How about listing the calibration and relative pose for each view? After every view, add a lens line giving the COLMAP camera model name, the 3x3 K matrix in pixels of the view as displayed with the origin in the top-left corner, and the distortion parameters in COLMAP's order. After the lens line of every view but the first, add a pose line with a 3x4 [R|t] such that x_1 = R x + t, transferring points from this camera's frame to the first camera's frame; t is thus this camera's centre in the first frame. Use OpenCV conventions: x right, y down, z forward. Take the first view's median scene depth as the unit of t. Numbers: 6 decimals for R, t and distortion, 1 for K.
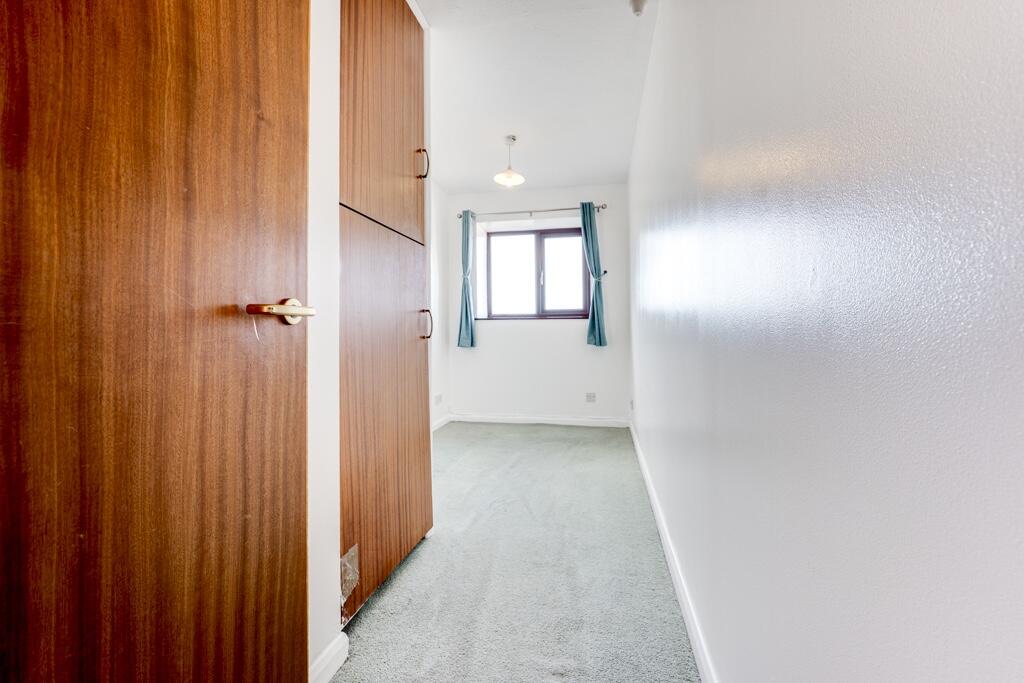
lens RADIAL K [[427.4, 0, 504.3], [0, 427.4, 343.4], [0, 0, 1]] dist [-0.018533, 0.001438]
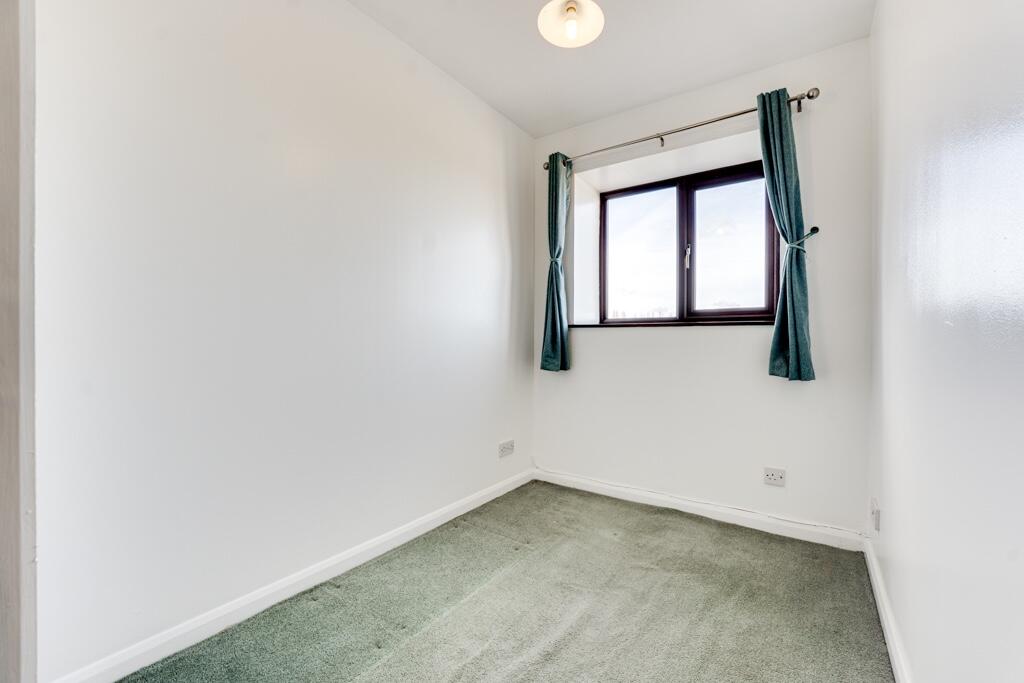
lens RADIAL K [[427.4, 0, 507.8], [0, 427.4, 354.7], [0, 0, 1]] dist [-0.018533, 0.001438]
pose [[0.925738, 0.017027, -0.377783, 0.089917], [-0.011816, 0.999800, 0.016106, -0.025056], [0.377982, -0.010446, 0.925754, 0.387177]]
